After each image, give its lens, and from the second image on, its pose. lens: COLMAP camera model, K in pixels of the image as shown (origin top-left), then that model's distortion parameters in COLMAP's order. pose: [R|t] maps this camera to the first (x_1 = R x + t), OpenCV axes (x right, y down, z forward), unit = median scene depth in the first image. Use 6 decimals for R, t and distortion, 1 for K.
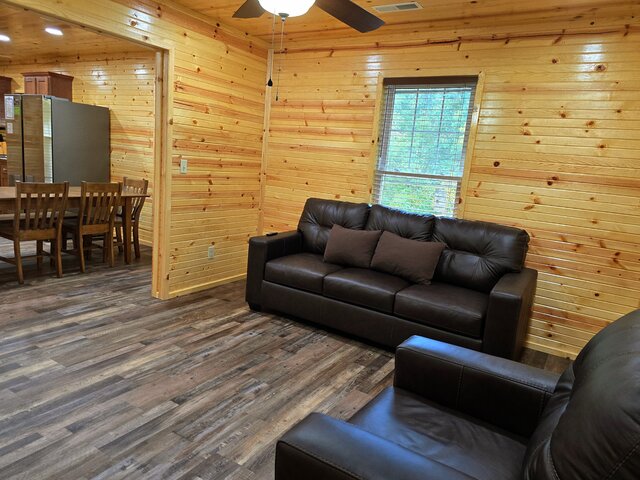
lens RADIAL K [[436.2, 0, 318.8], [0, 436.2, 240.6], [0, 0, 1]] dist [0.024725, -0.033682]
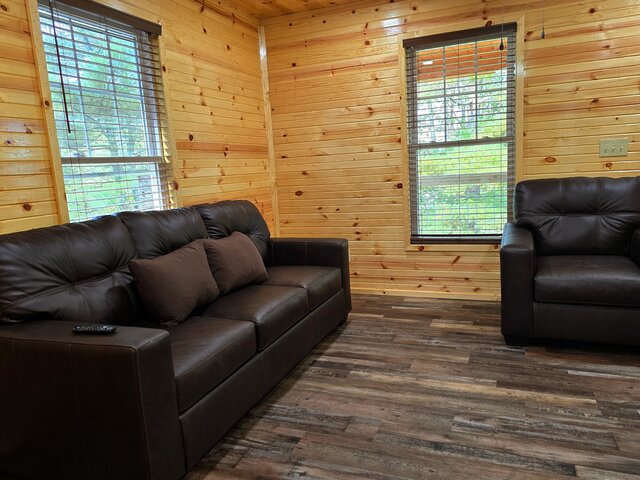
lens RADIAL K [[476.5, 0, 319.7], [0, 476.5, 236.9], [0, 0, 1]] dist [0.046515, -0.022115]
pose [[-0.193590, -0.224145, 0.955134, -0.721858], [0.208385, 0.941943, 0.263286, -0.222491], [-0.958696, 0.250005, -0.135642, 1.114209]]
